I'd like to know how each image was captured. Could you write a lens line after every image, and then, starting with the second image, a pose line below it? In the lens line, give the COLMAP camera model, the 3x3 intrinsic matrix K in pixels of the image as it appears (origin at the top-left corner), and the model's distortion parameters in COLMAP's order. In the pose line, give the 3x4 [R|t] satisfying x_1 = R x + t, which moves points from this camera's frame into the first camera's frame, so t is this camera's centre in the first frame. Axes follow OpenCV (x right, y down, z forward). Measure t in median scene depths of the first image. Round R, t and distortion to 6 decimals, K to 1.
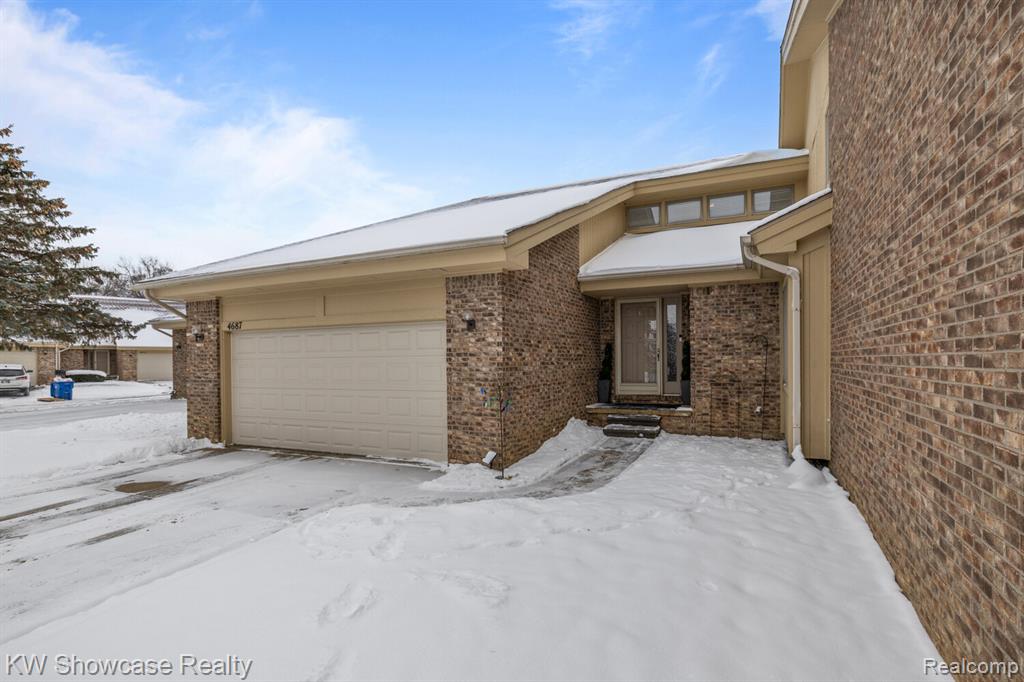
lens RADIAL K [[493.6, 0, 547.1], [0, 493.6, 358.7], [0, 0, 1]] dist [-0.000128, 0.000033]
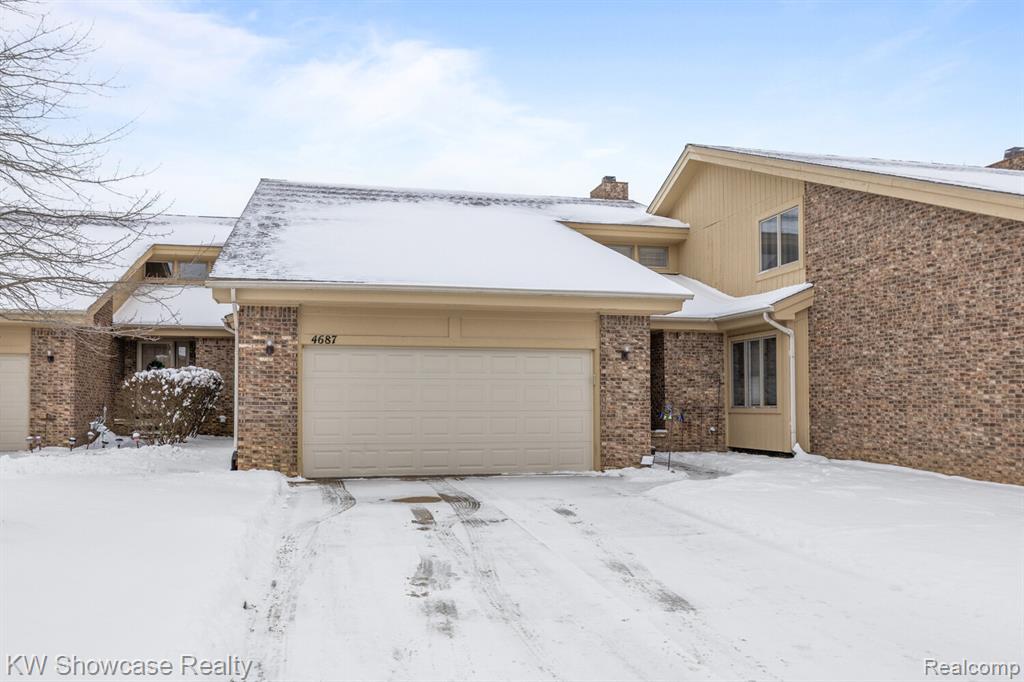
lens RADIAL K [[714.2, 0, 510.7], [0, 714.2, 371.2], [0, 0, 1]] dist [0.008874, 0.001872]
pose [[0.807102, 0.038028, 0.589185, -1.404334], [-0.010402, 0.998685, -0.050209, 0.062470], [-0.590320, 0.034395, 0.806436, -0.268749]]
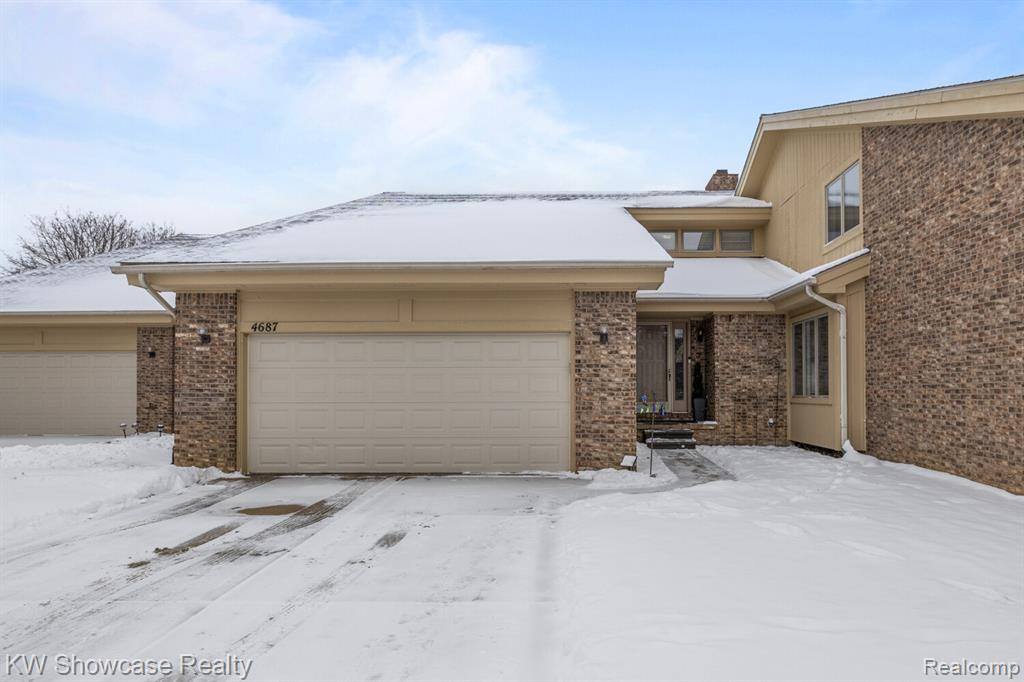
lens RADIAL K [[582.6, 0, 589.9], [0, 582.6, 375.9], [0, 0, 1]] dist [0.001684, -0.000020]
pose [[0.914420, 0.018973, 0.404322, -0.669710], [-0.008078, 0.999557, -0.028635, 0.048129], [-0.404686, 0.022919, 0.914168, -0.128401]]
